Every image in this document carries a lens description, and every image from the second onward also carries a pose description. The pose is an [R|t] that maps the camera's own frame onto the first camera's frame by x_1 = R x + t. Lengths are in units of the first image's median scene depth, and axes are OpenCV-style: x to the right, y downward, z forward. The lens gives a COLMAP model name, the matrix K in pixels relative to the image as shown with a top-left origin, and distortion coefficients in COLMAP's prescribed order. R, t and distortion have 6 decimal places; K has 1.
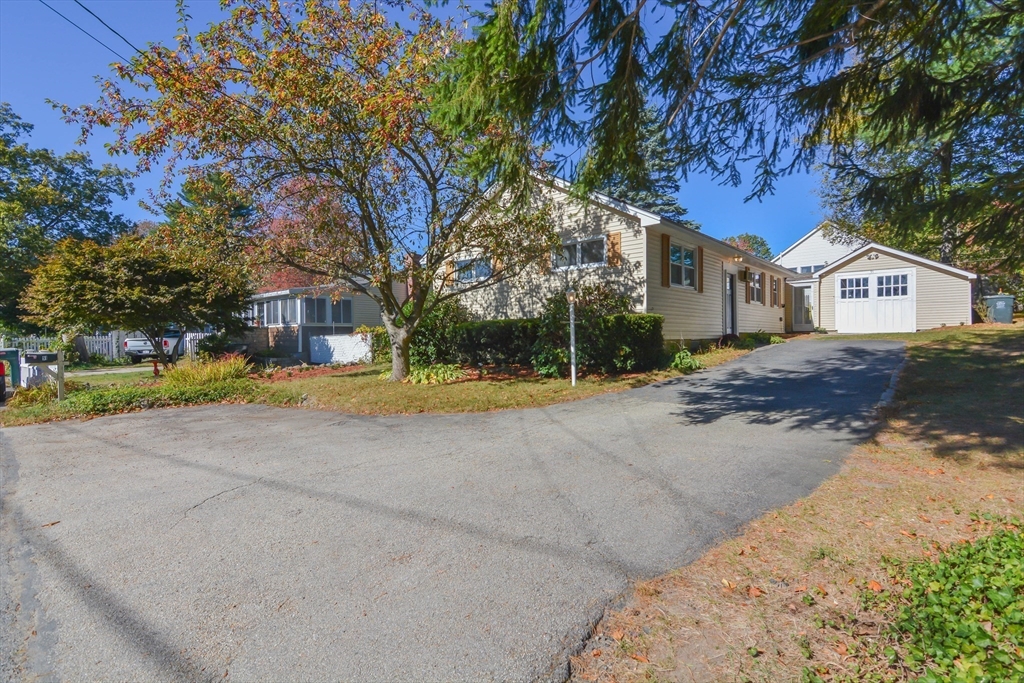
lens RADIAL K [[493.9, 0, 521.2], [0, 493.9, 346.0], [0, 0, 1]] dist [0.009402, -0.006540]
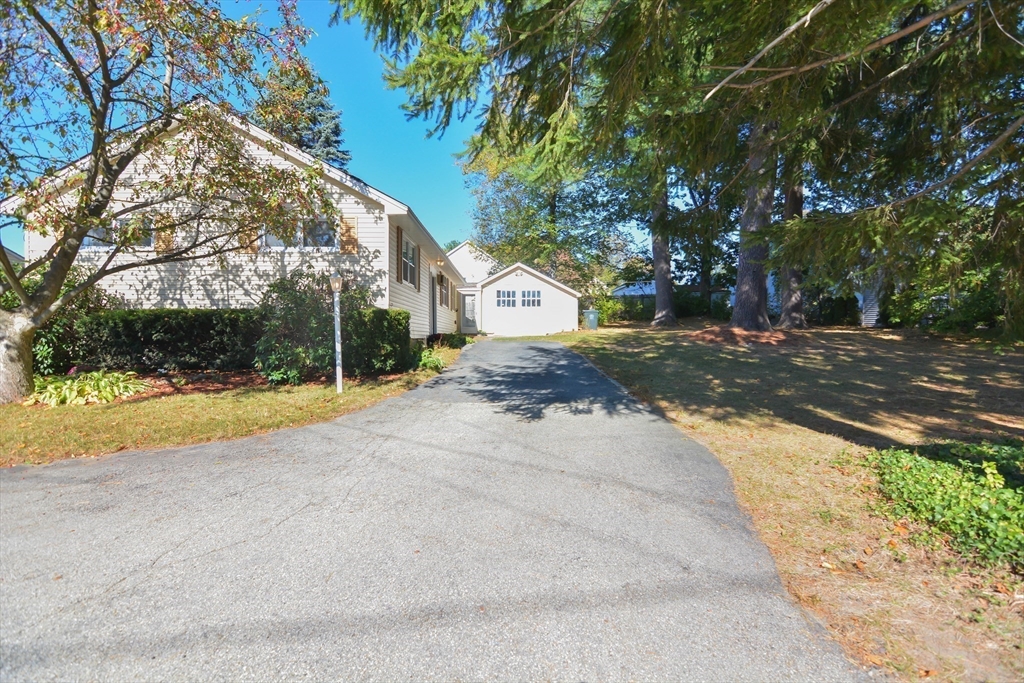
lens RADIAL K [[493.9, 0, 512.1], [0, 493.9, 339.8], [0, 0, 1]] dist [0.009402, -0.006540]
pose [[0.747148, 0.009500, 0.664590, -0.175566], [0.003797, 0.999821, -0.018561, 0.008514], [-0.664647, 0.016391, 0.746977, 0.158535]]
